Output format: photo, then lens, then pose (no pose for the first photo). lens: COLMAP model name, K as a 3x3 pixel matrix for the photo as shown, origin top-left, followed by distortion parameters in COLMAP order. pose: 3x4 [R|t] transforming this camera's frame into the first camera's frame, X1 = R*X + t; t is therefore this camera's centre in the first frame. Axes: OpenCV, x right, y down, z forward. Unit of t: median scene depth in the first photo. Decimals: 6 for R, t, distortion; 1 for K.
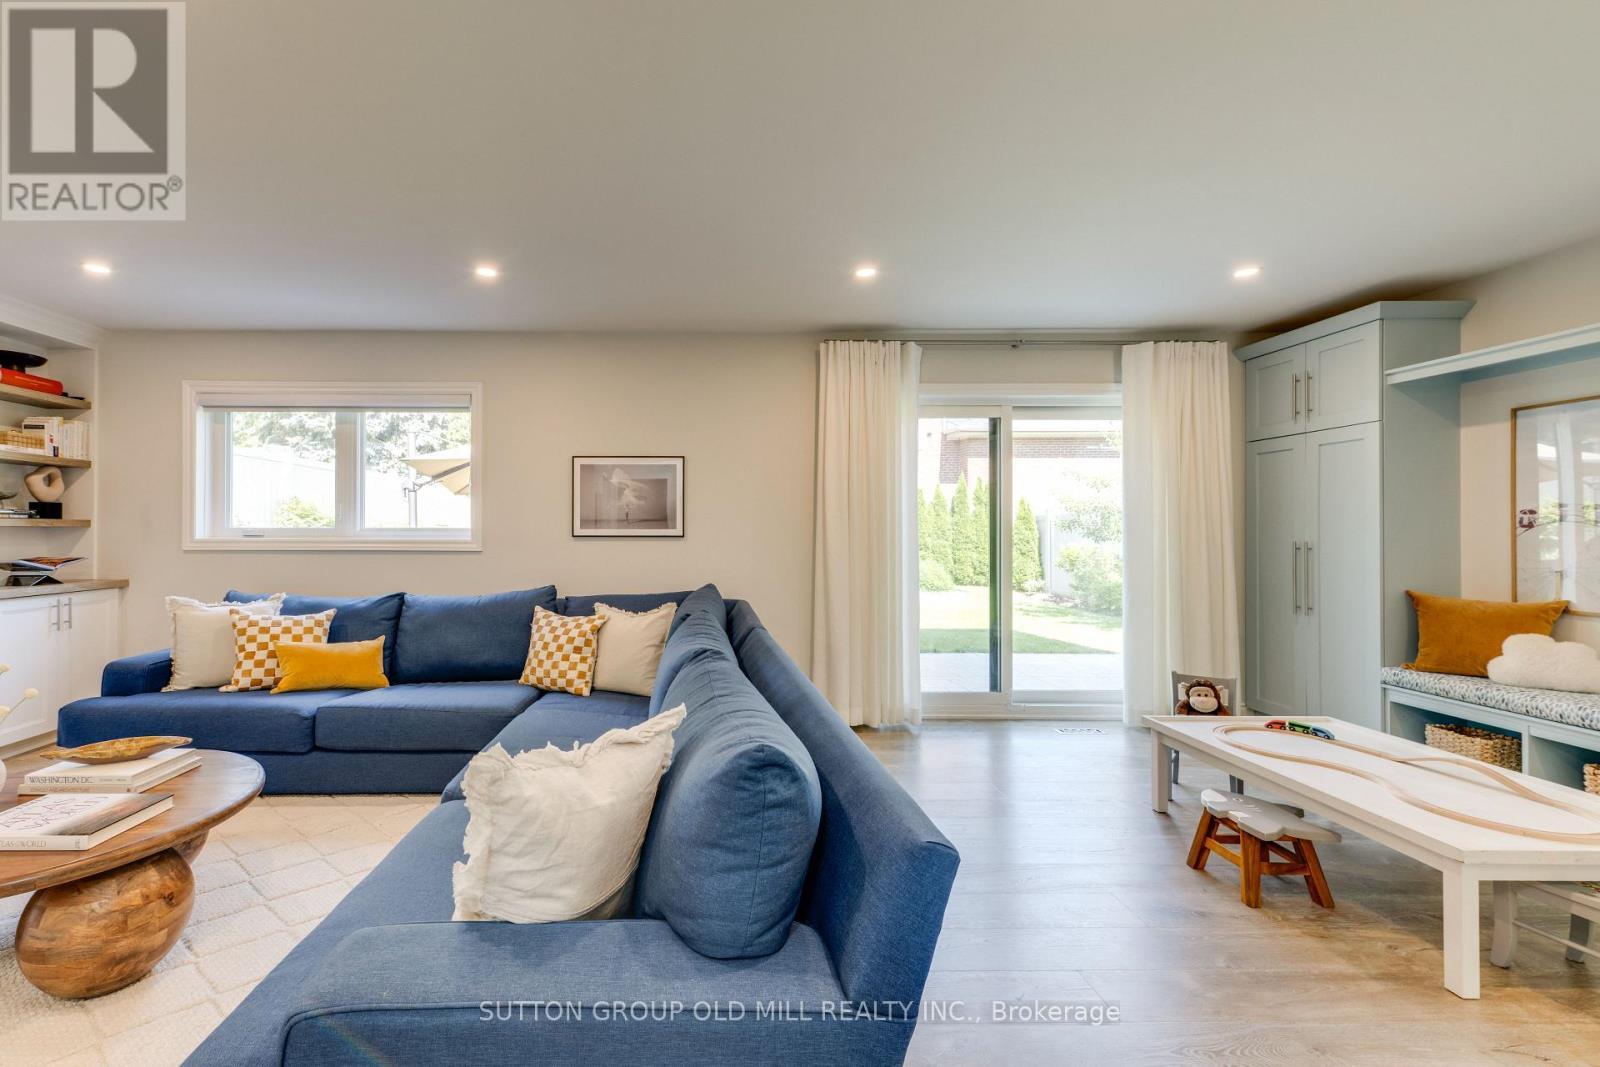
lens RADIAL K [[641.0, 0, 736.2], [0, 641.0, 527.2], [0, 0, 1]] dist [0.003637, -0.000065]
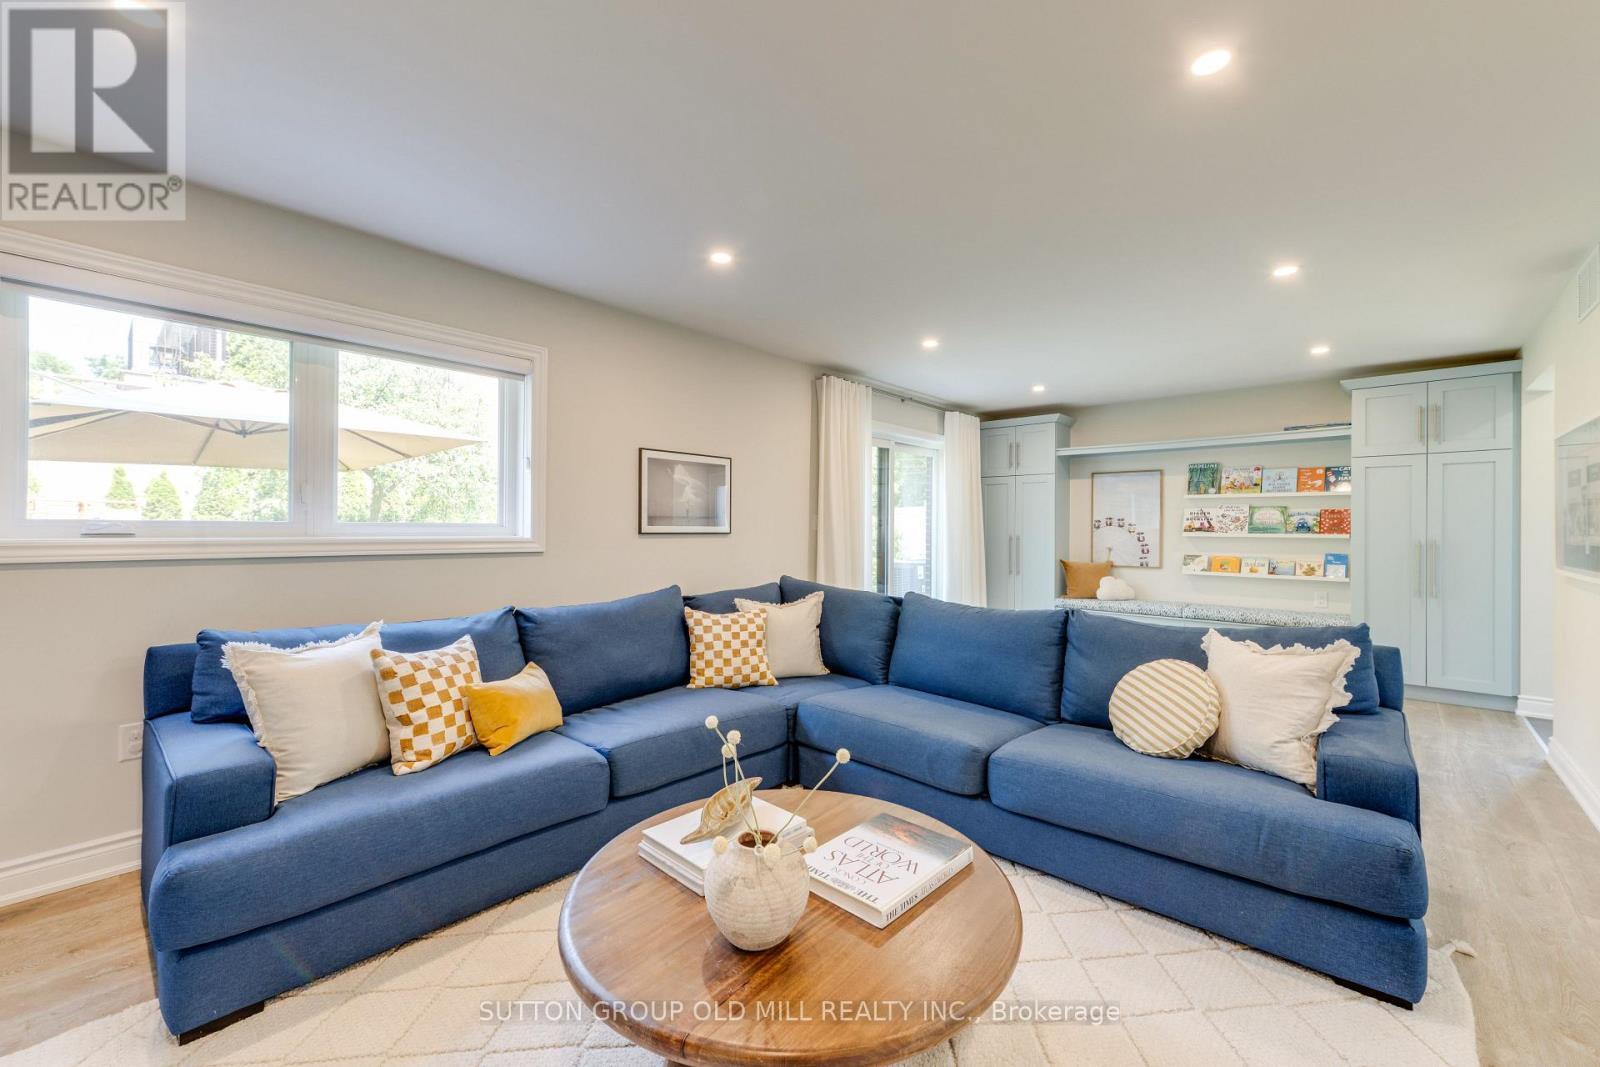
lens RADIAL K [[641.0, 0, 736.2], [0, 641.0, 527.2], [0, 0, 1]] dist [0.003637, -0.000065]
pose [[0.701222, 0.003769, 0.712933, -0.907246], [-0.010224, 0.999936, 0.004769, -0.001033], [-0.712869, -0.010633, 0.701216, 0.269885]]
